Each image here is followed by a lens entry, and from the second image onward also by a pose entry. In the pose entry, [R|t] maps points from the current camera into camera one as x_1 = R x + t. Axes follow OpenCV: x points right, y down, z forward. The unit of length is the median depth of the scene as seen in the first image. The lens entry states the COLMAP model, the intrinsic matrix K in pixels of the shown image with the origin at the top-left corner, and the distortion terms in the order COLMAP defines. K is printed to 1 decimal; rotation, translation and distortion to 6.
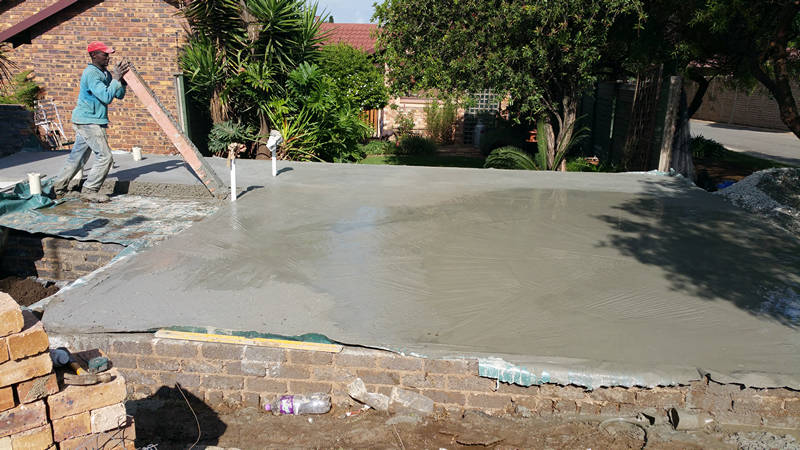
lens RADIAL K [[636.4, 0, 394.0], [0, 636.4, 232.3], [0, 0, 1]] dist [0.106098, -0.194817]
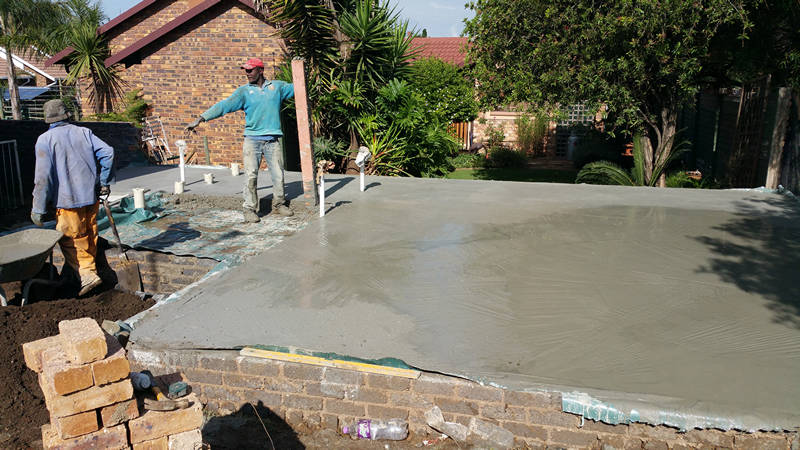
lens RADIAL K [[636.4, 0, 405.6], [0, 636.4, 228.5], [0, 0, 1]] dist [0.106098, -0.194817]
pose [[0.992436, 0.012755, -0.122099, 0.004754], [-0.015452, 0.999657, -0.021164, -0.007470], [0.121787, 0.022890, 0.992292, 0.004561]]
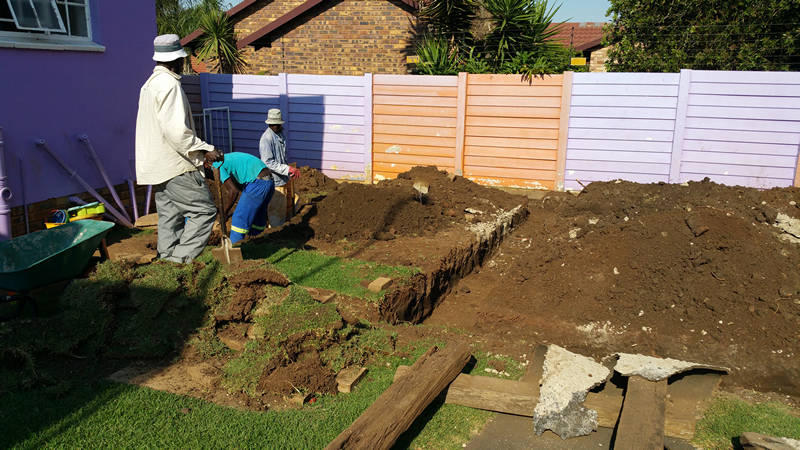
lens RADIAL K [[636.4, 0, 400.3], [0, 636.4, 236.3], [0, 0, 1]] dist [0.106098, -0.194817]
pose [[0.971782, 0.051675, -0.230149, -0.103631], [-0.052642, 0.998612, 0.001942, 0.024061], [0.229930, 0.010228, 0.973153, -0.023288]]
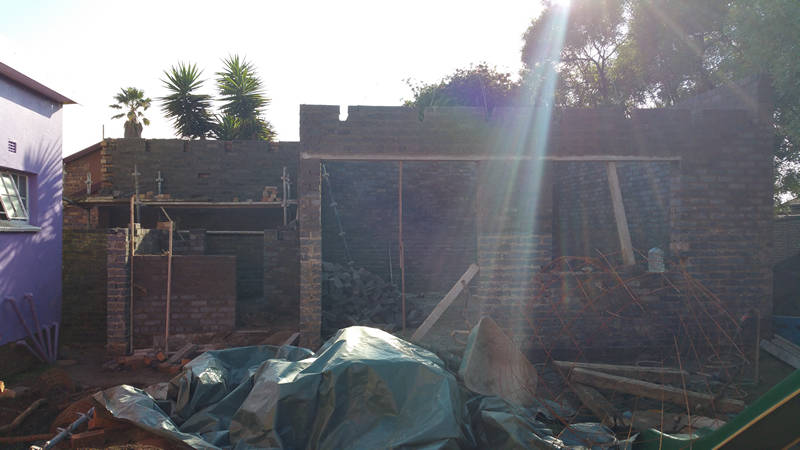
lens RADIAL K [[636.4, 0, 403.9], [0, 636.4, 223.9], [0, 0, 1]] dist [0.106098, -0.194817]
pose [[0.968392, -0.021538, 0.248501, -0.293657], [0.083774, 0.966479, -0.242695, 0.098747], [-0.234944, 0.255842, 0.937735, -0.399728]]
